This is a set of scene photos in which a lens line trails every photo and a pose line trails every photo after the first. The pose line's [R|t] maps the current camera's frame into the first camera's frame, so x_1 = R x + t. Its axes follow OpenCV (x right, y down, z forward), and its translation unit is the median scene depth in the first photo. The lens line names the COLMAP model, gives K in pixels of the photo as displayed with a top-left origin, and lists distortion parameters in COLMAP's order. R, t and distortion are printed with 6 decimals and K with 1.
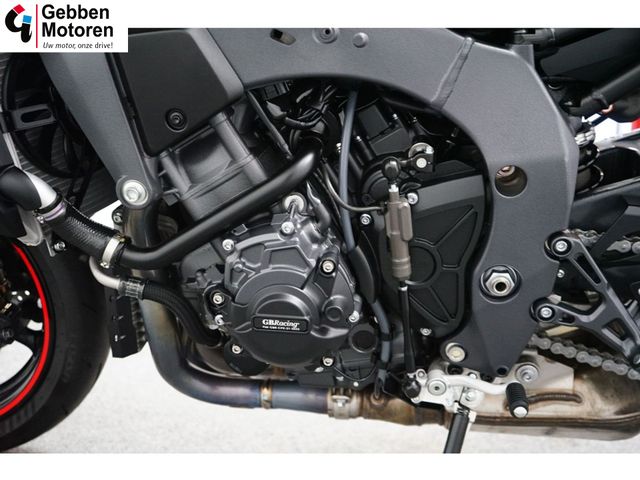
lens RADIAL K [[713.6, 0, 320.0], [0, 713.6, 240.0], [0, 0, 1]] dist [0.006137, 0.002312]
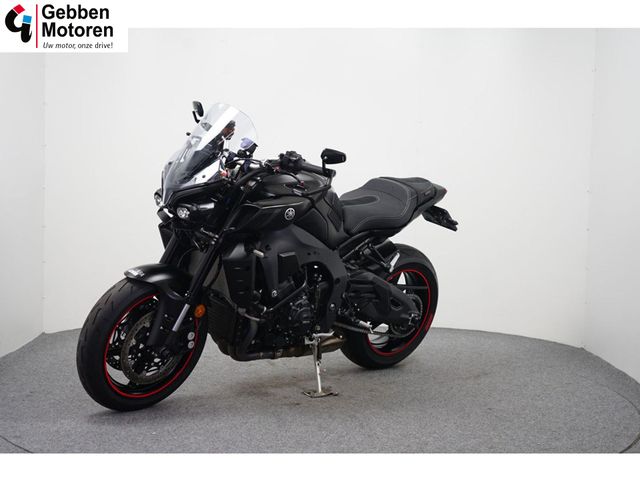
lens RADIAL K [[948.7, 0, 320.0], [0, 948.7, 240.0], [0, 0, 1]] dist [-0.012244, 0.000886]
pose [[0.637256, -0.057691, 0.768490, -3.924607], [0.106012, 0.994276, -0.013268, -0.252810], [-0.763326, 0.089924, 0.639724, -2.432280]]
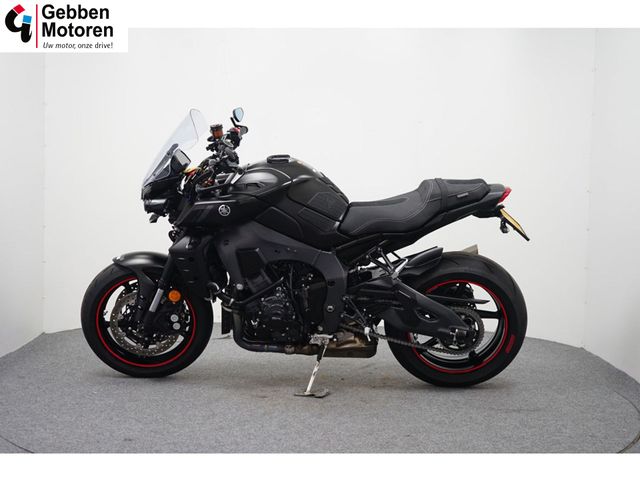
lens RADIAL K [[948.7, 0, 320.0], [0, 948.7, 240.0], [0, 0, 1]] dist [-0.012244, 0.000886]
pose [[0.994448, -0.005563, 0.105086, -0.360687], [0.014145, 0.996606, -0.081101, 0.109313], [-0.104278, 0.082137, 0.991151, -4.299989]]
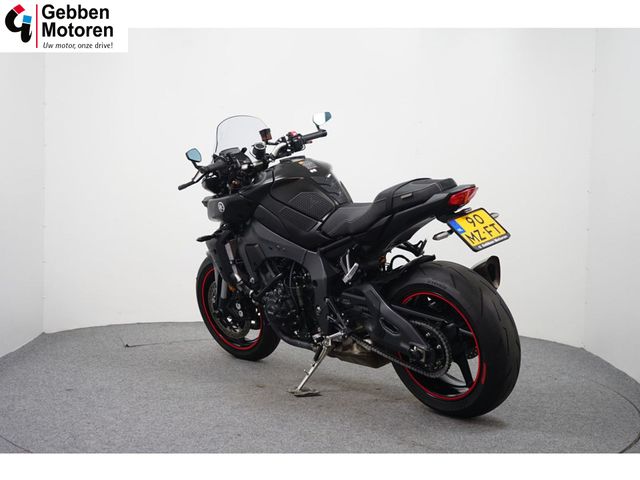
lens RADIAL K [[948.7, 0, 320.0], [0, 948.7, 240.0], [0, 0, 1]] dist [-0.012244, 0.000886]
pose [[0.756195, 0.041905, -0.653003, 3.698010], [-0.103562, 0.993034, -0.056201, -0.026171], [0.646099, 0.110125, 0.755267, -3.018213]]
